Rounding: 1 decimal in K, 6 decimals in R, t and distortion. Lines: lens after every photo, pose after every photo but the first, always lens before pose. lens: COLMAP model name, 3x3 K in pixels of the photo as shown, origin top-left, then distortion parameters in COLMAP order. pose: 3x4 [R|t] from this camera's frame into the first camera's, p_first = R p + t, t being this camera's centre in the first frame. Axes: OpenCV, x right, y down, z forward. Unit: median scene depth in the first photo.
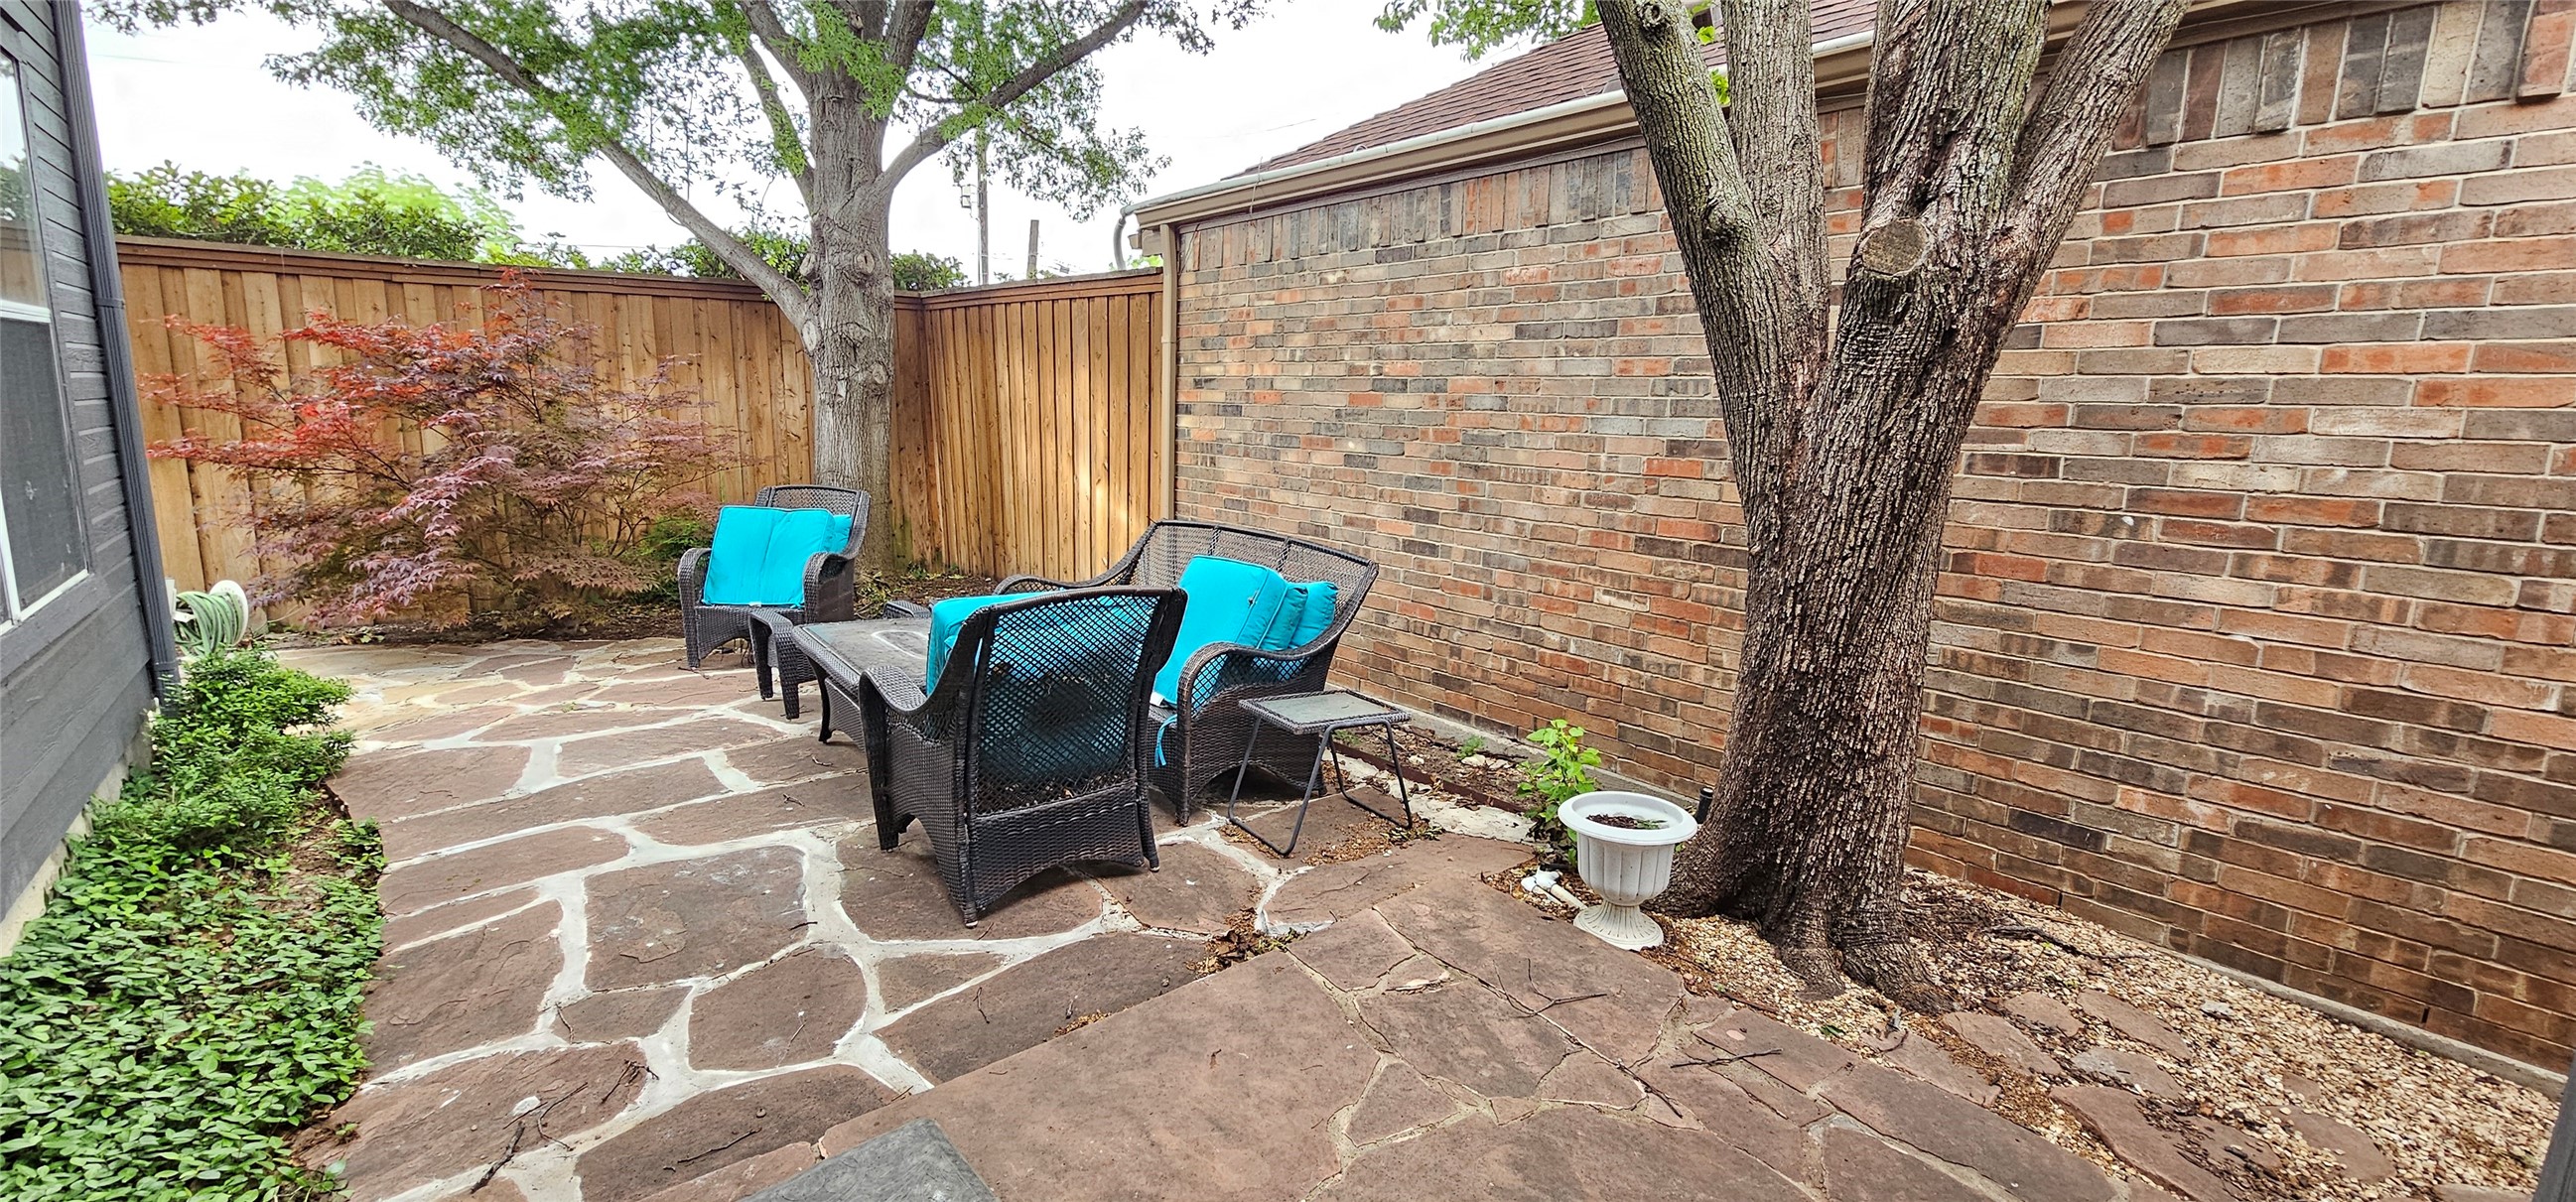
lens RADIAL K [[1059.5, 0, 1313.5], [0, 1059.5, 592.5], [0, 0, 1]] dist [-0.000638, 0.000868]
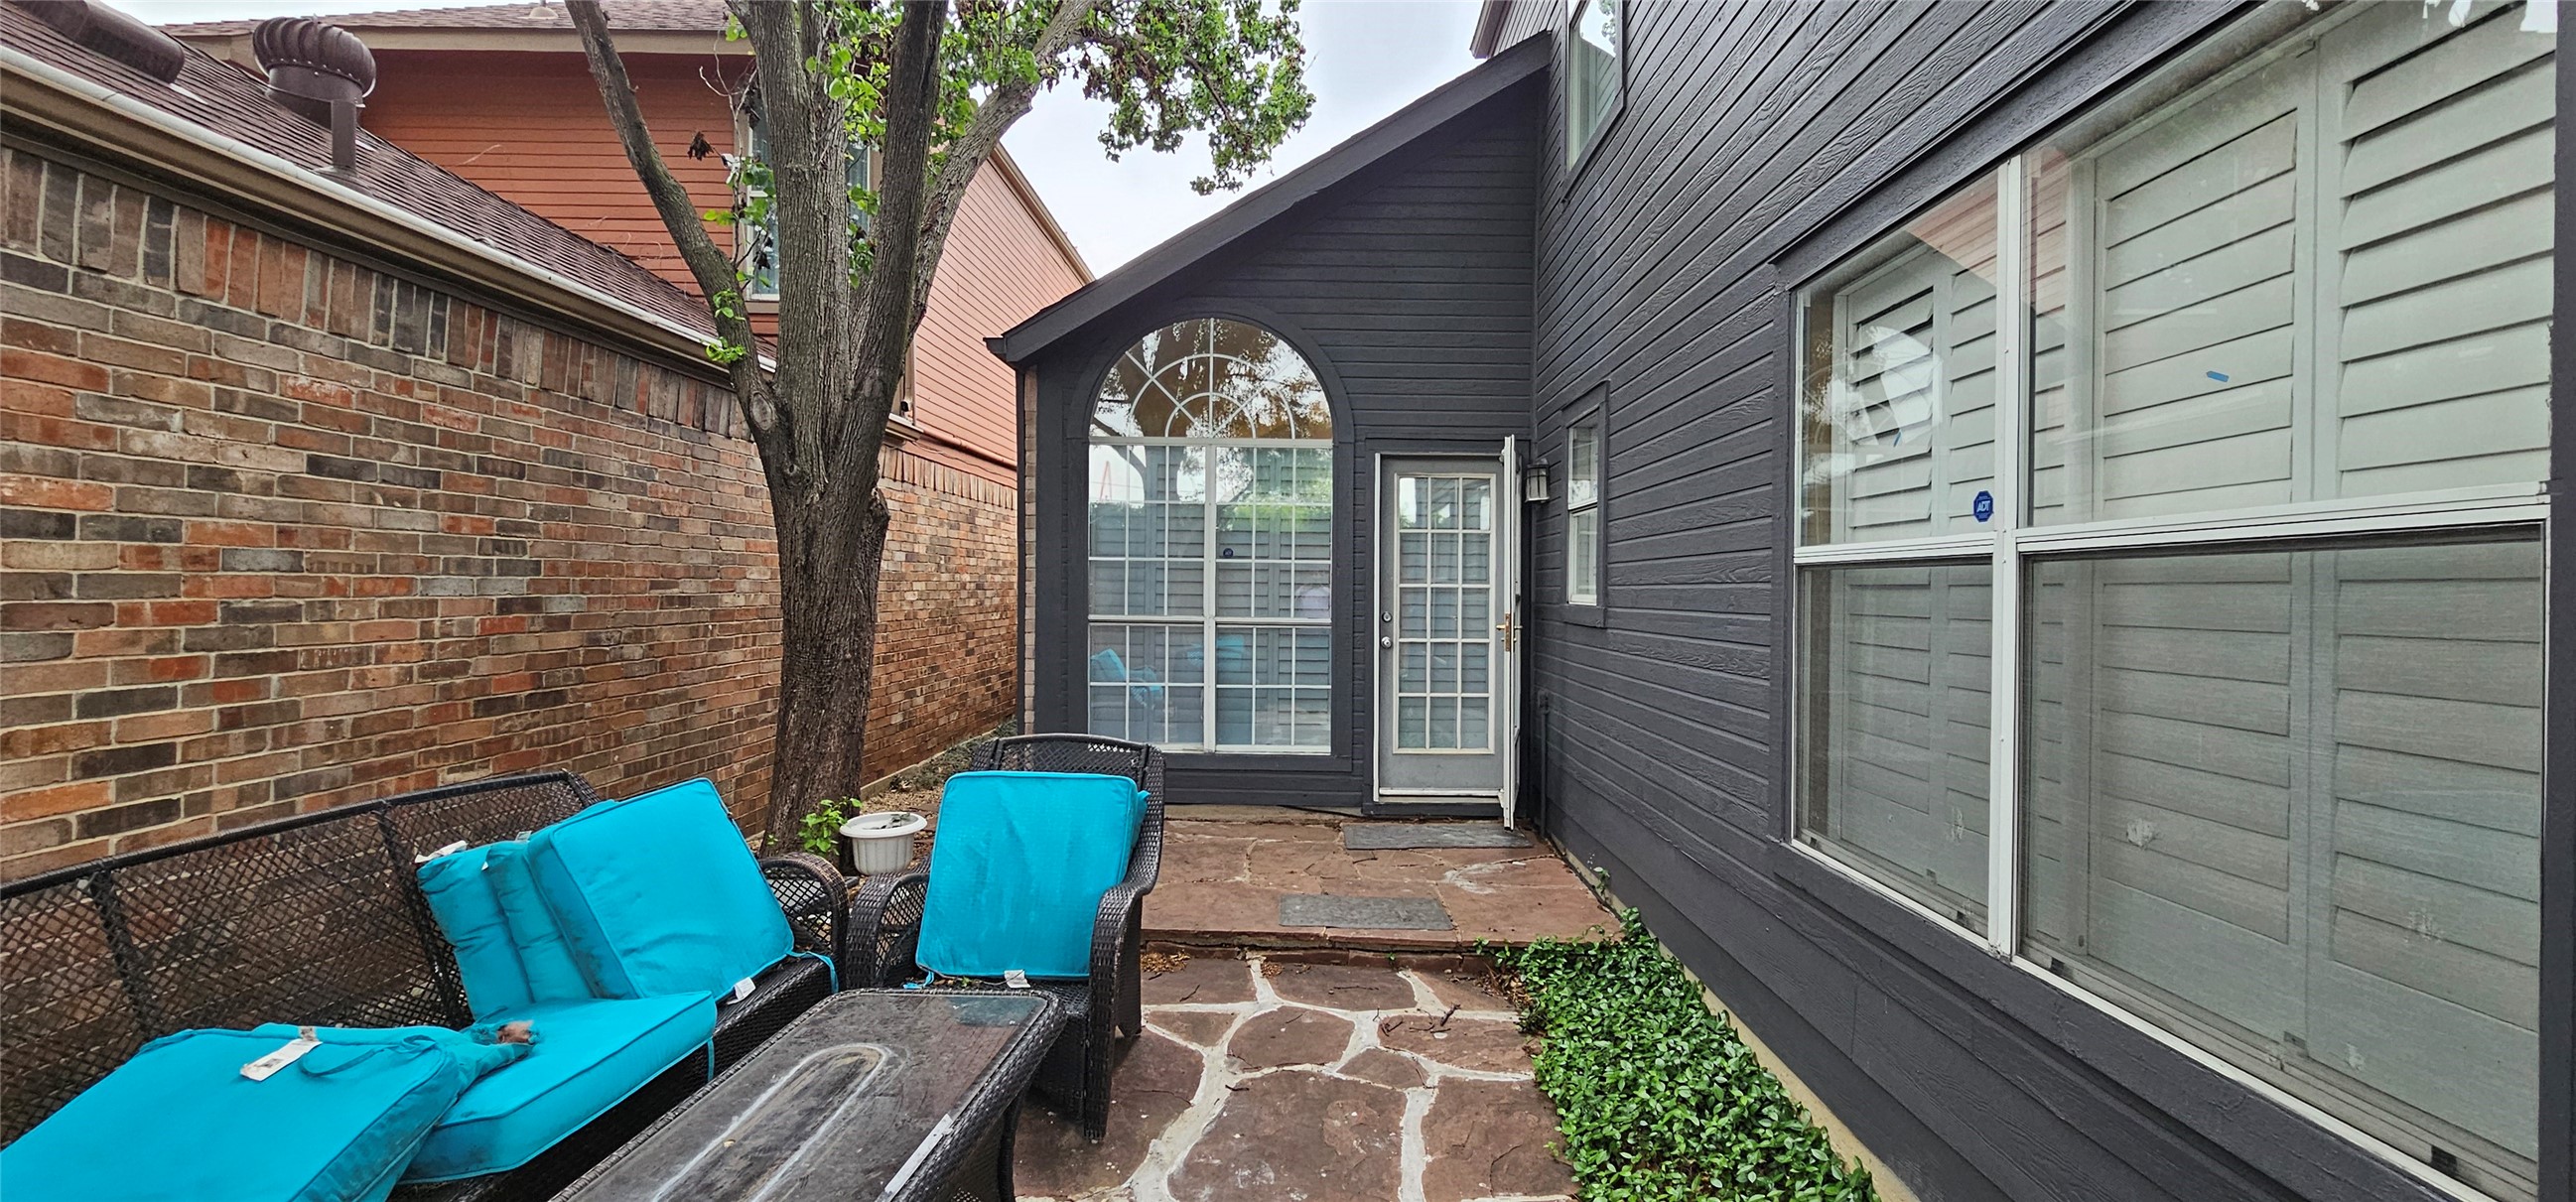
lens RADIAL K [[1059.5, 0, 1313.5], [0, 1059.5, 592.5], [0, 0, 1]] dist [-0.000638, 0.000868]
pose [[-0.758165, -0.050404, 0.650111, -0.910460], [0.066653, 0.985795, 0.154161, -0.254617], [-0.648647, 0.160211, -0.744036, 1.253059]]
